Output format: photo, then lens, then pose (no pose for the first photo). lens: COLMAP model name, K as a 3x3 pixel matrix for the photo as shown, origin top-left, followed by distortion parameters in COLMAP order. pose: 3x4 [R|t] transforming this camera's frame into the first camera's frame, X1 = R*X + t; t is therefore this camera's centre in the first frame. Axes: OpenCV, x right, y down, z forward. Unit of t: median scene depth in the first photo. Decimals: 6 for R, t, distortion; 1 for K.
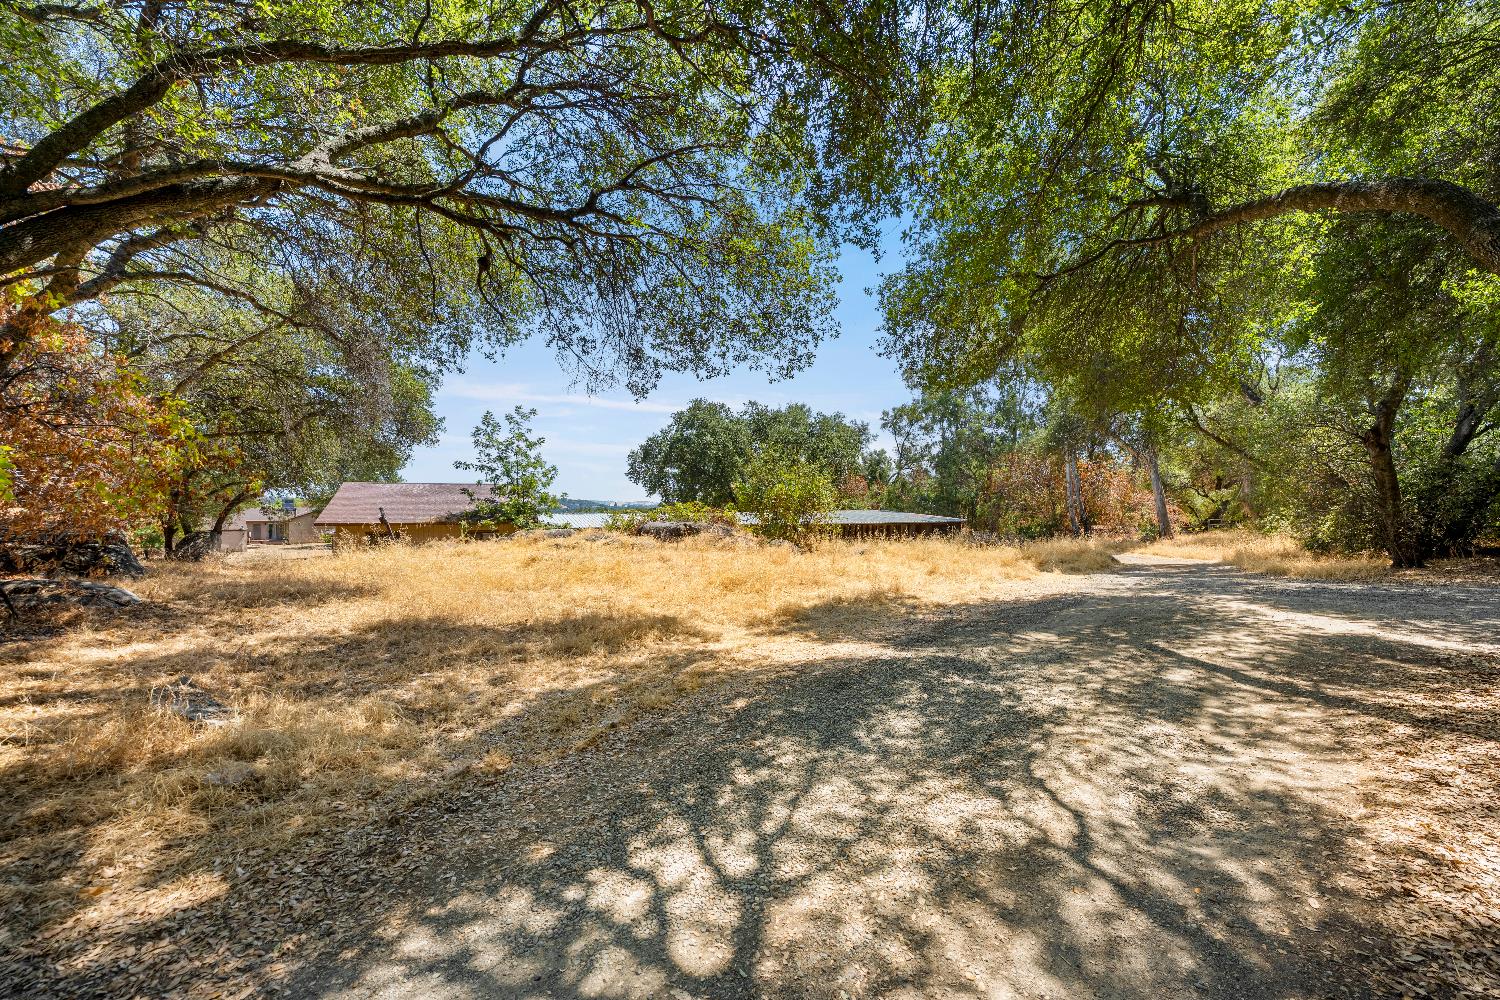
lens RADIAL K [[601.2, 0, 751.8], [0, 601.2, 504.3], [0, 0, 1]] dist [-0.001929, -0.000521]
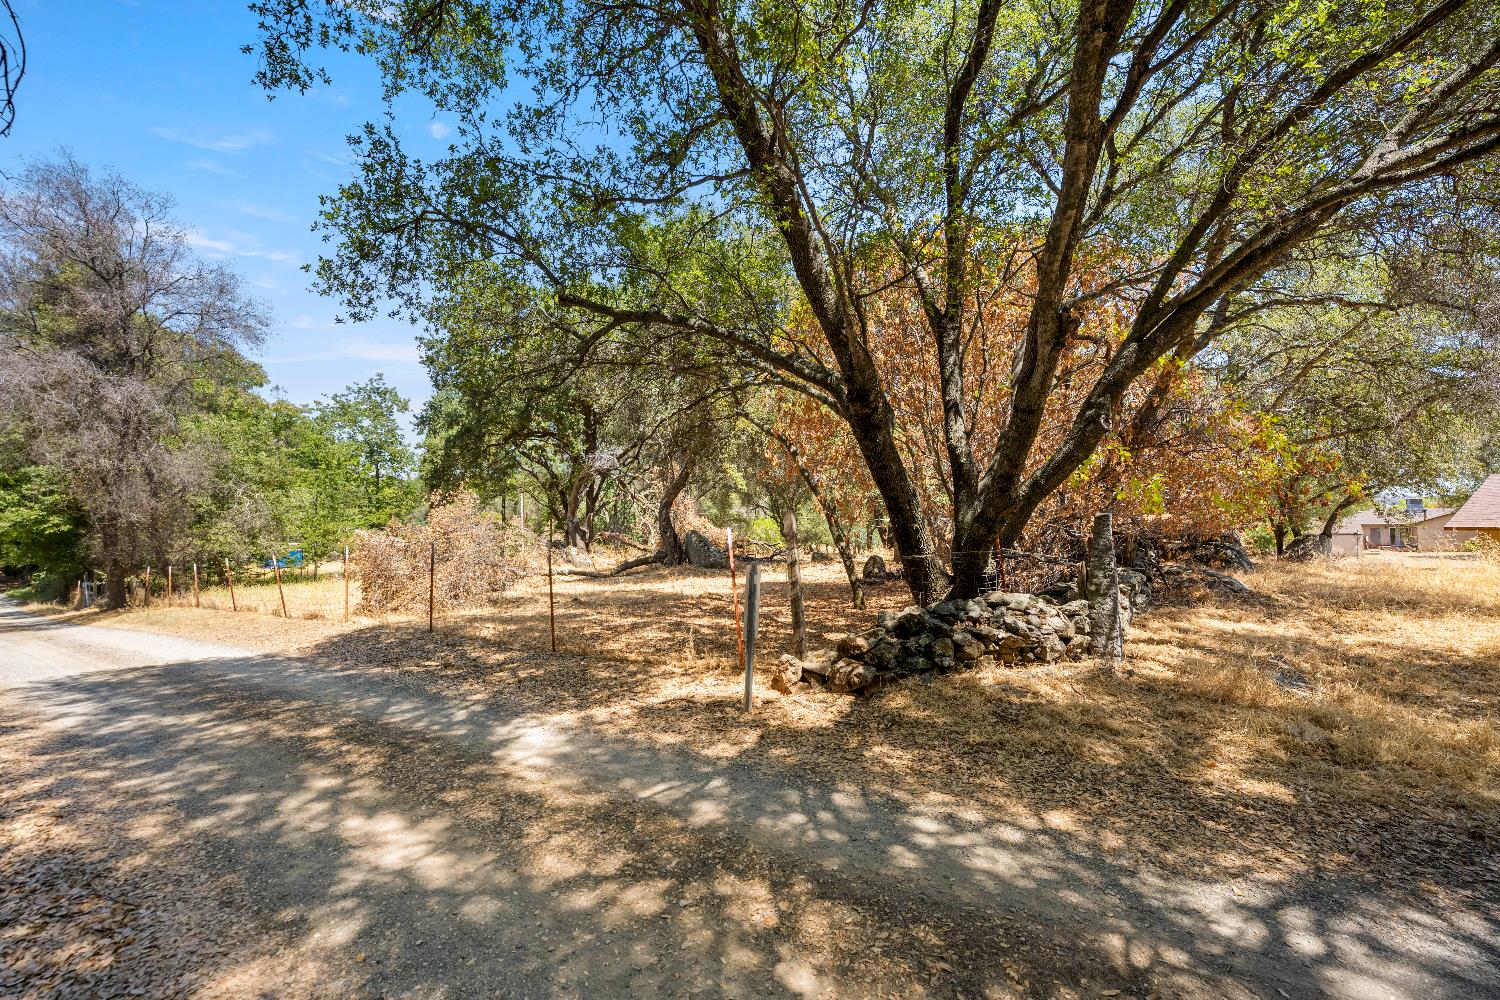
lens RADIAL K [[601.2, 0, 751.4], [0, 601.2, 503.6], [0, 0, 1]] dist [-0.001929, -0.000521]
pose [[0.075638, -0.033074, -0.996587, 0.102069], [0.026562, 0.999162, -0.031143, -0.000976], [0.996781, -0.024116, 0.076453, -0.077352]]
